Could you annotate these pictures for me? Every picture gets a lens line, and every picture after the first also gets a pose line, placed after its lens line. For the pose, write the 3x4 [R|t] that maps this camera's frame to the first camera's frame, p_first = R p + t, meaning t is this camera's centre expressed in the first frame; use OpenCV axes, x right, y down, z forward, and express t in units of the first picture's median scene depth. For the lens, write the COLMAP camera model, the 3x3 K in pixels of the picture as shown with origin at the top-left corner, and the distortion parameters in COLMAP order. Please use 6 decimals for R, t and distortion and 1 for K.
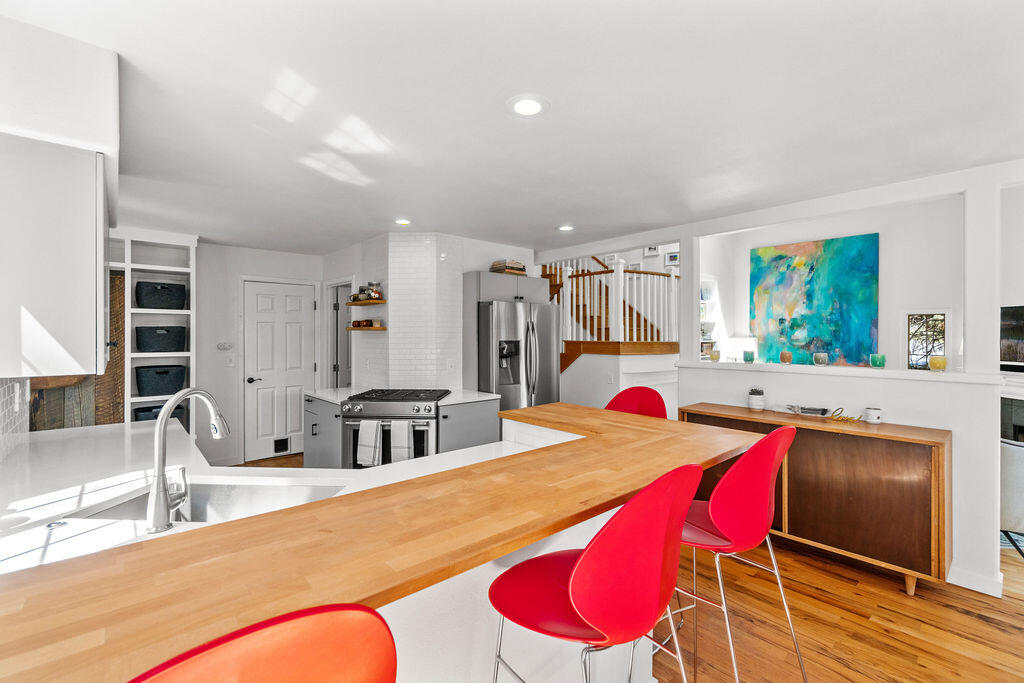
lens RADIAL K [[445.9, 0, 513.7], [0, 445.9, 333.3], [0, 0, 1]] dist [-0.005814, -0.000046]
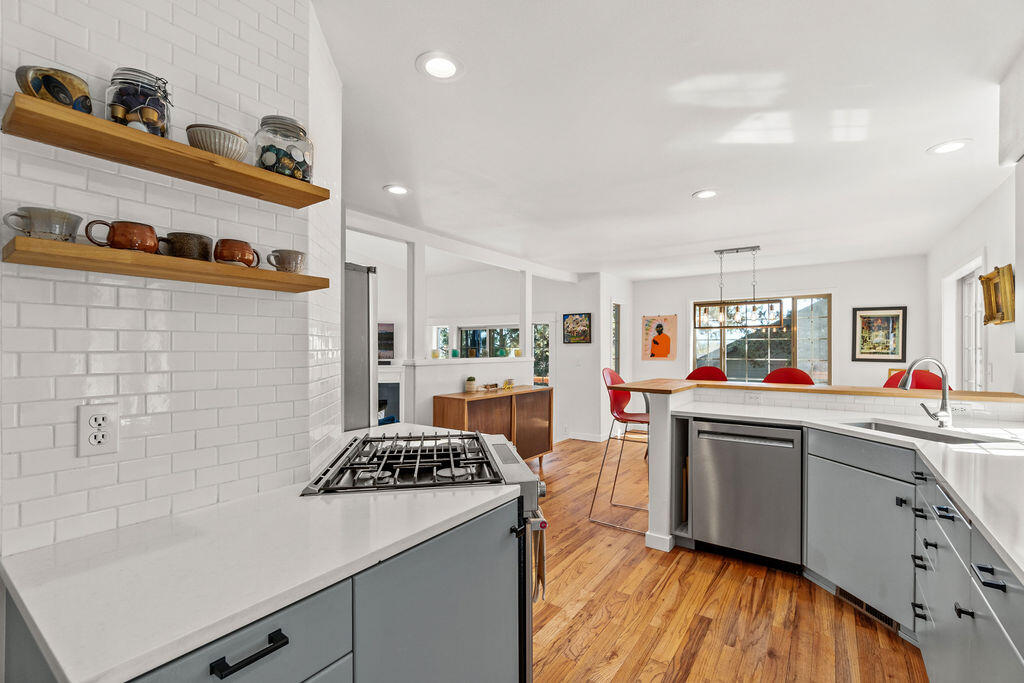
lens RADIAL K [[445.9, 0, 519.6], [0, 445.9, 351.4], [0, 0, 1]] dist [-0.005814, -0.000046]
pose [[-0.242810, -0.003393, 0.970068, -0.738080], [-0.011456, 0.999934, 0.000630, 0.042951], [-0.970006, -0.010960, -0.242833, 1.095481]]
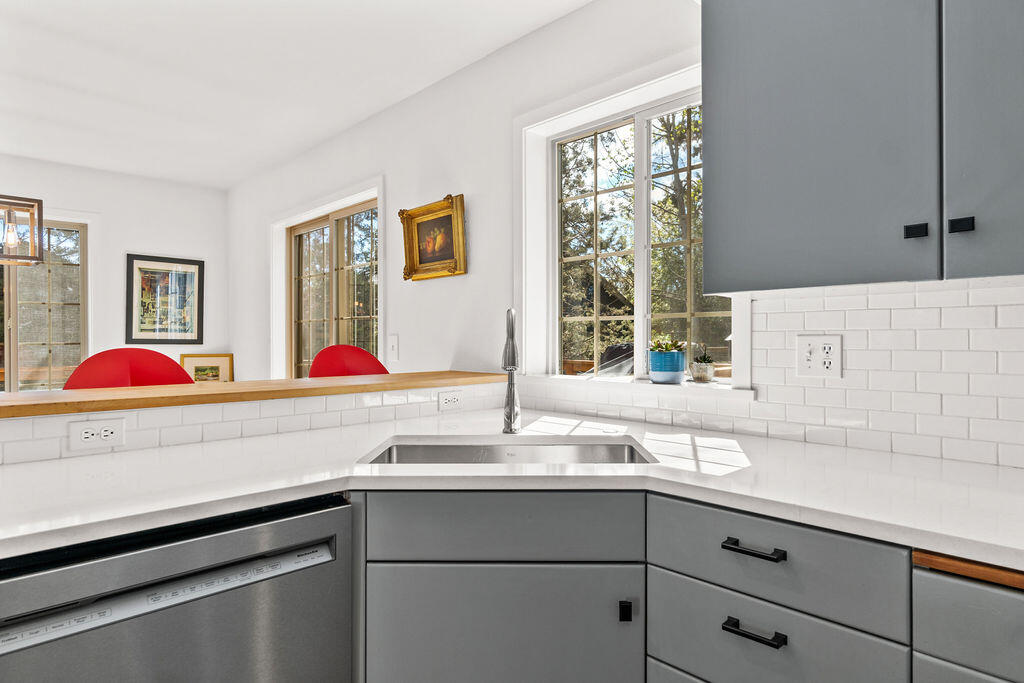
lens RADIAL K [[579.5, 0, 513.3], [0, 579.5, 339.4], [0, 0, 1]] dist [0.001692, 0.000745]
pose [[-0.998549, 0.005377, -0.053588, -0.257498], [0.005849, 0.999945, -0.008654, 0.070592], [0.053539, -0.008955, -0.998526, 0.837352]]
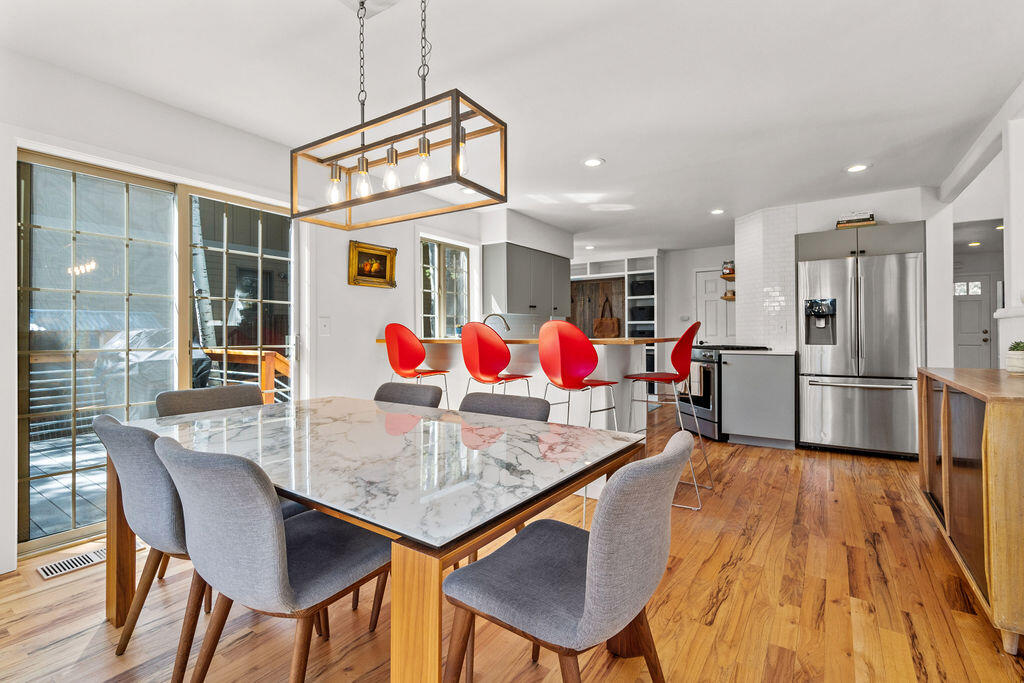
lens RADIAL K [[445.9, 0, 519.7], [0, 445.9, 328.8], [0, 0, 1]] dist [-0.005814, -0.000046]
pose [[0.255285, -0.010196, -0.966812, 0.902093], [0.014630, 0.999871, -0.006681, 0.092078], [0.966755, -0.012439, 0.255401, 0.129657]]
